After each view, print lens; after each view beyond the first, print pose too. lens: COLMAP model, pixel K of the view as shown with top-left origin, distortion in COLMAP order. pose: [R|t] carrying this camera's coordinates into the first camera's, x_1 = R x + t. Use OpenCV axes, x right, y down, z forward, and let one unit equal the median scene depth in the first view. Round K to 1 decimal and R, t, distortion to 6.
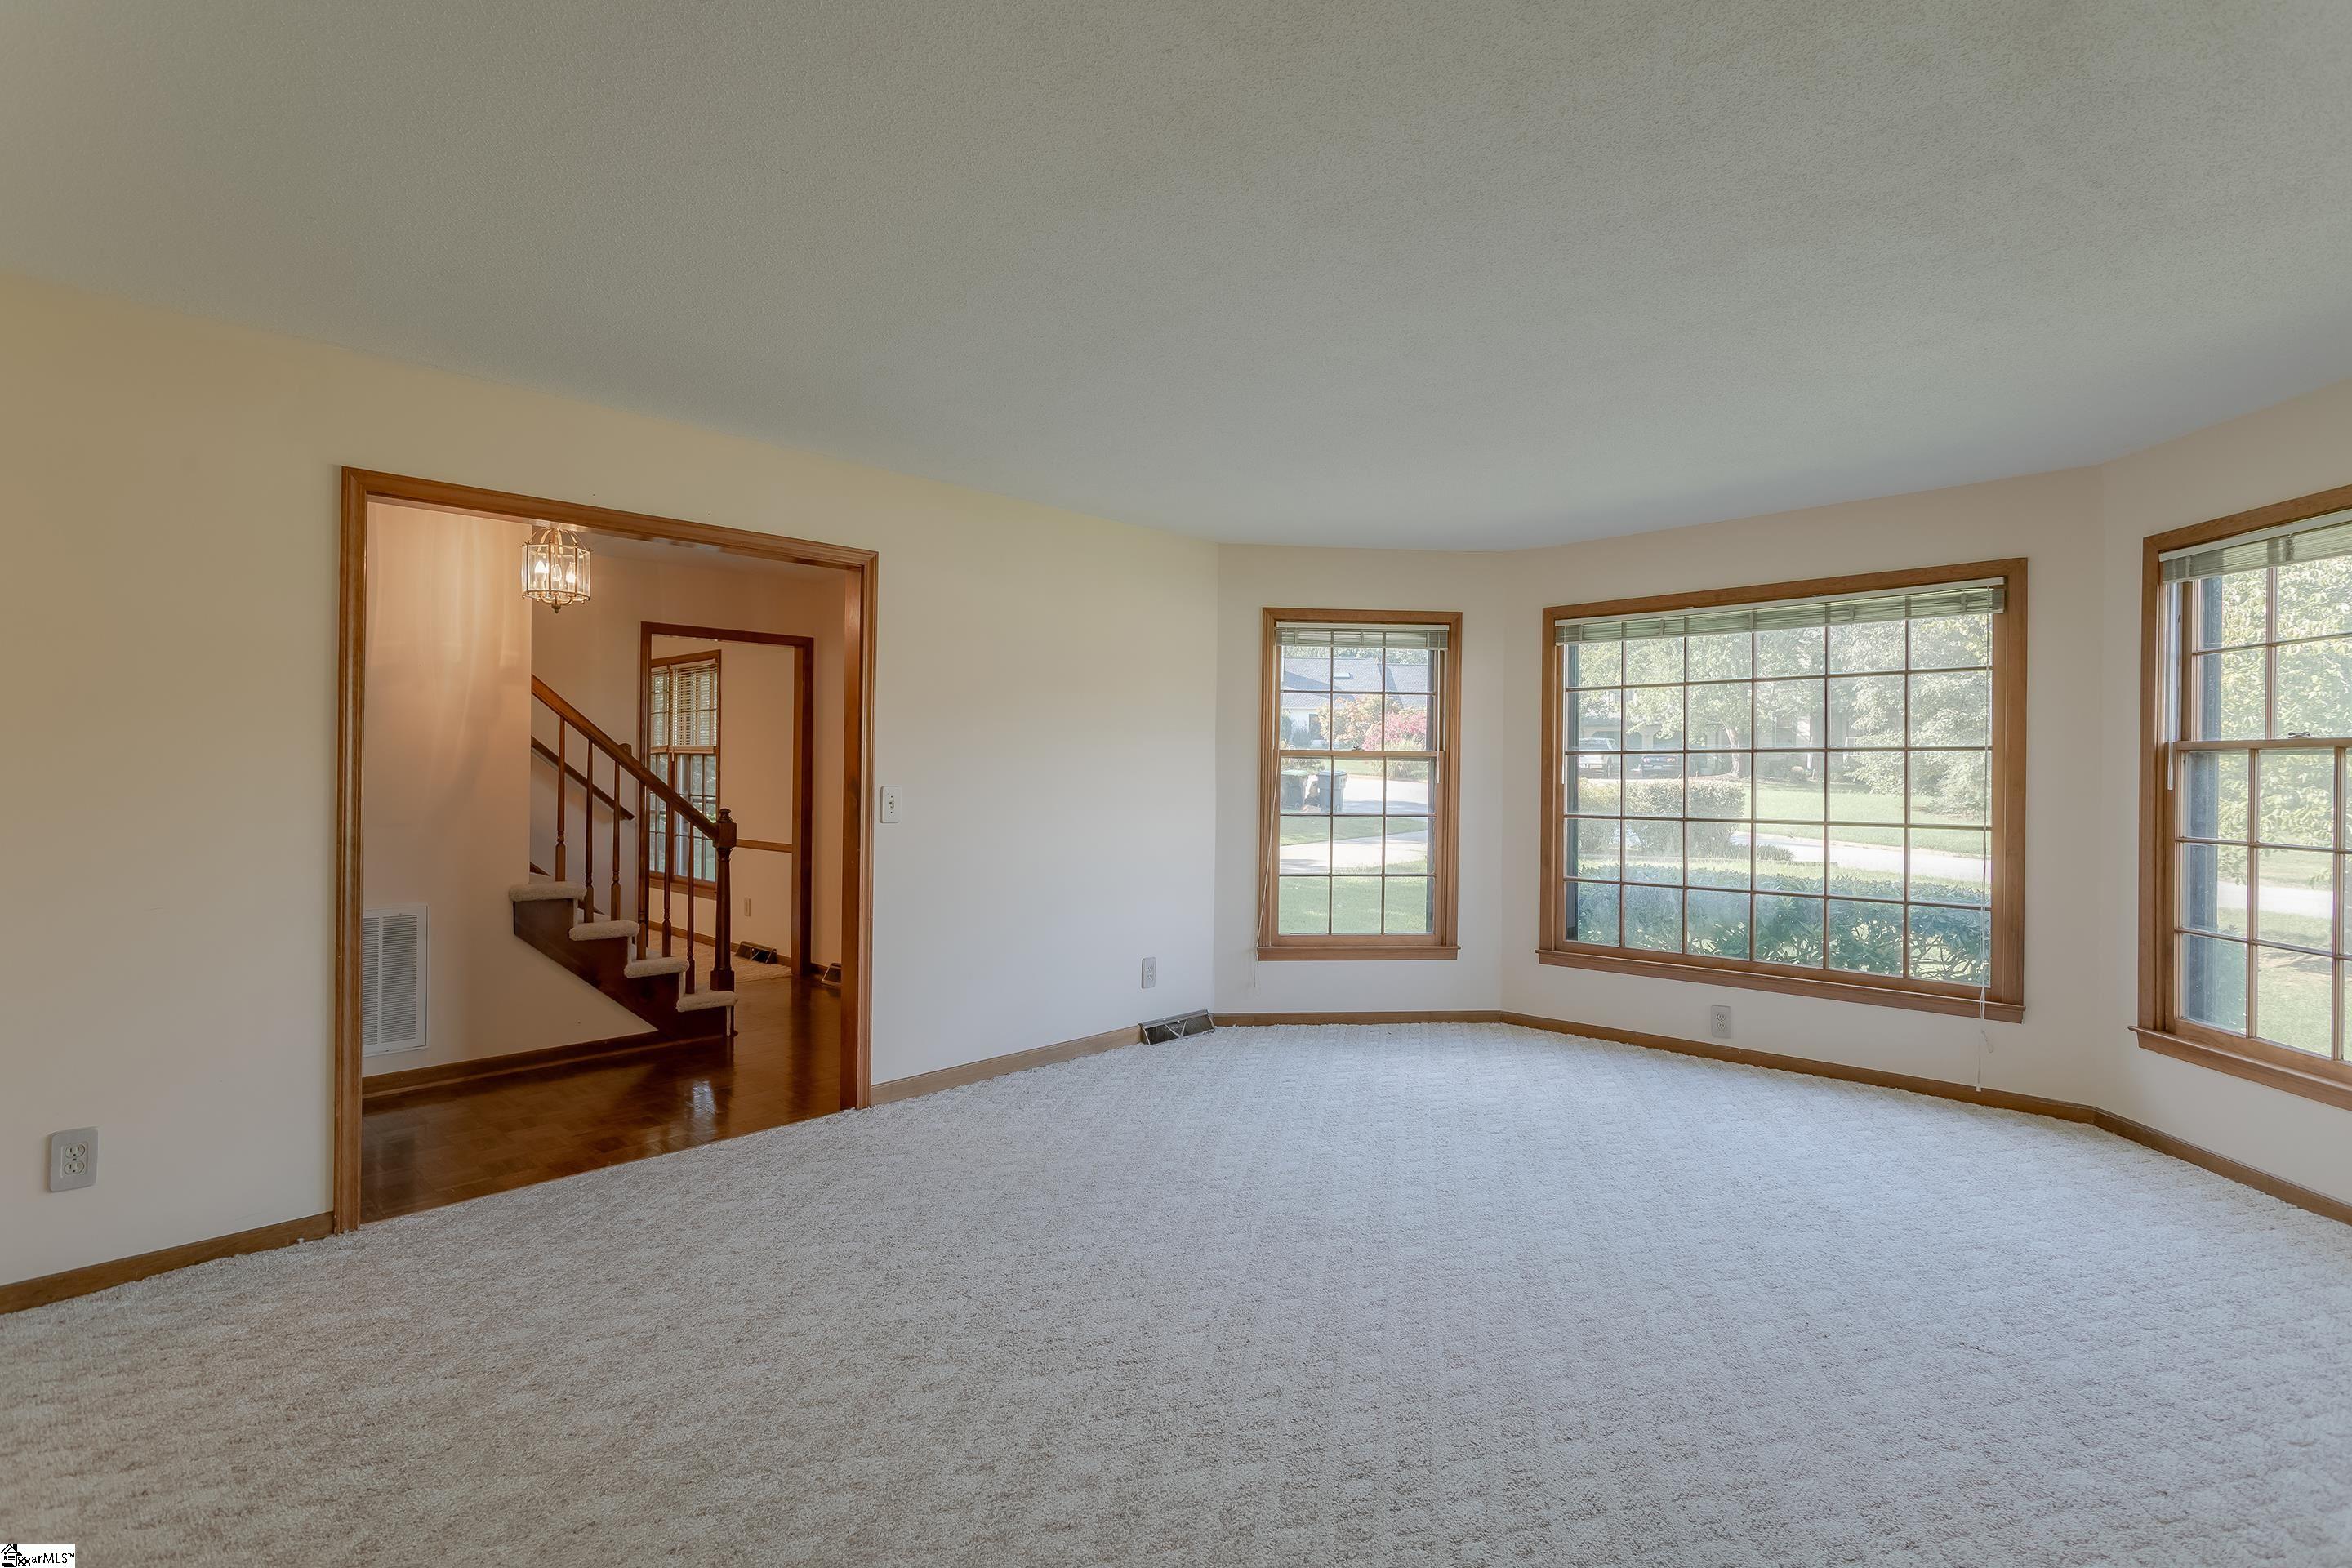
lens RADIAL K [[1119.0, 0, 1172.4], [0, 1119.0, 769.1], [0, 0, 1]] dist [-0.014280, 0.004589]
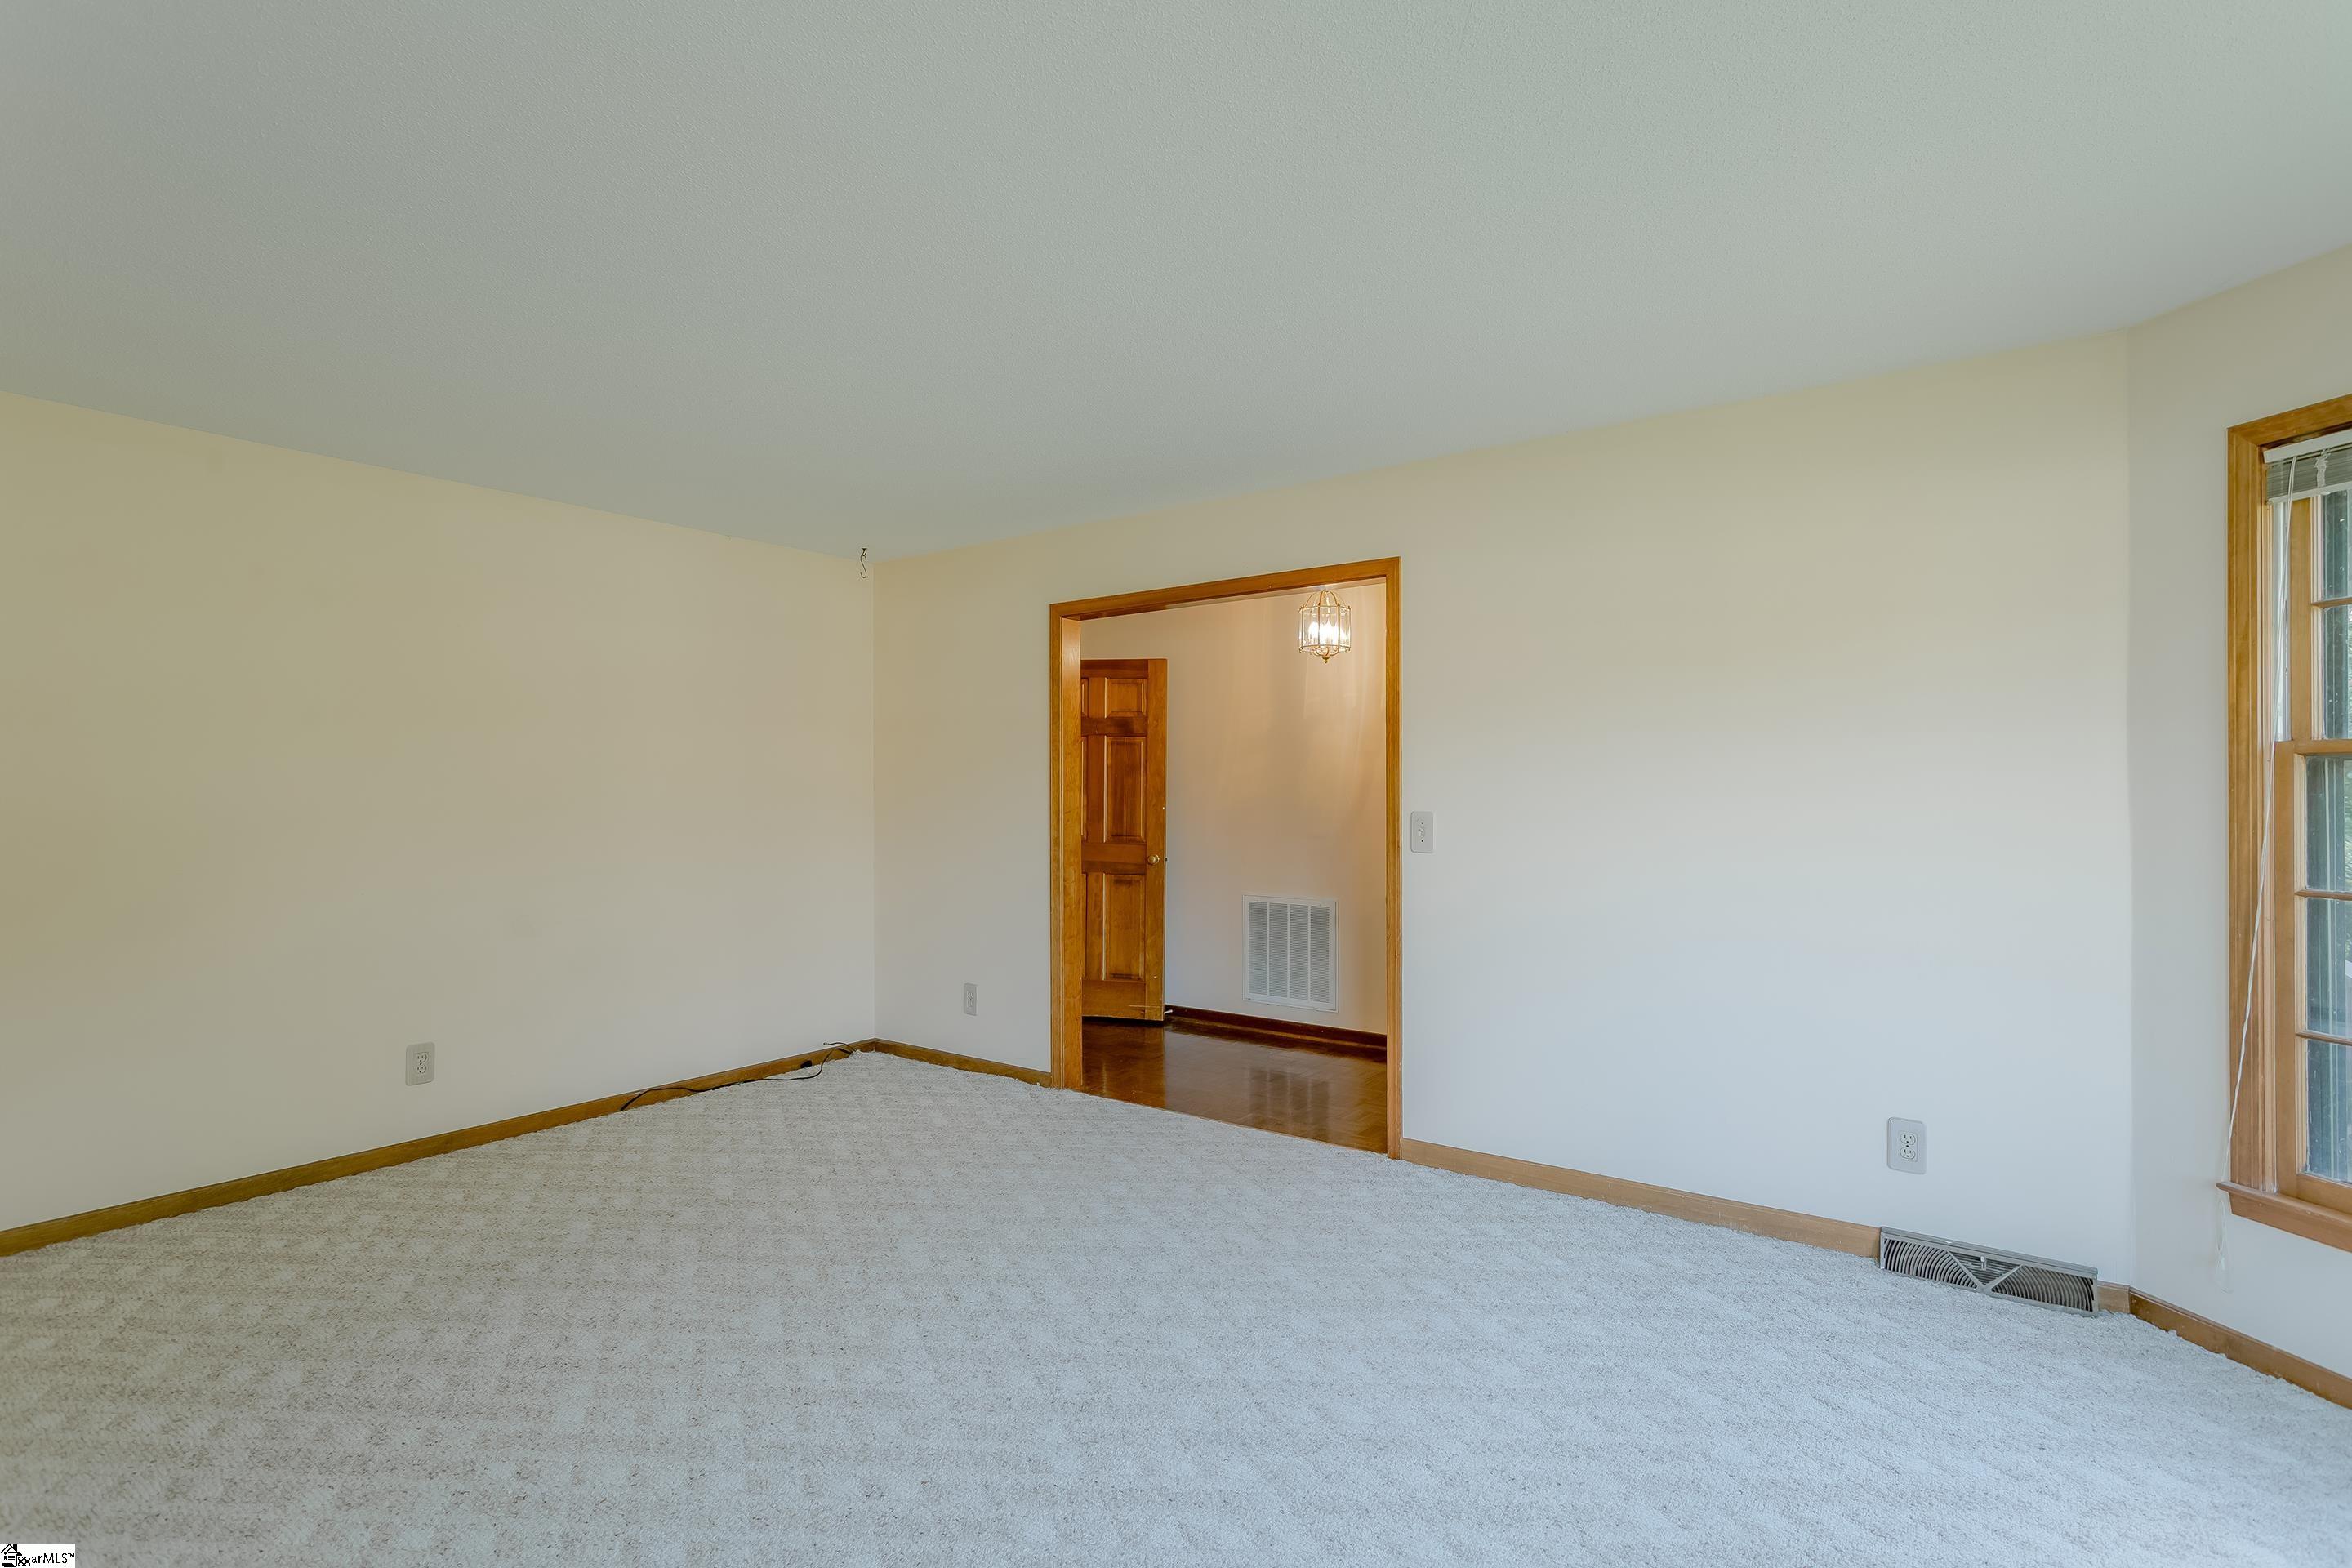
lens RADIAL K [[1119.0, 0, 1176.2], [0, 1119.0, 767.0], [0, 0, 1]] dist [-0.014280, 0.004589]
pose [[0.159619, -0.030266, -0.986715, 0.593583], [-0.010263, 0.999425, -0.032316, 0.015826], [0.987125, 0.015285, 0.159217, 0.668575]]
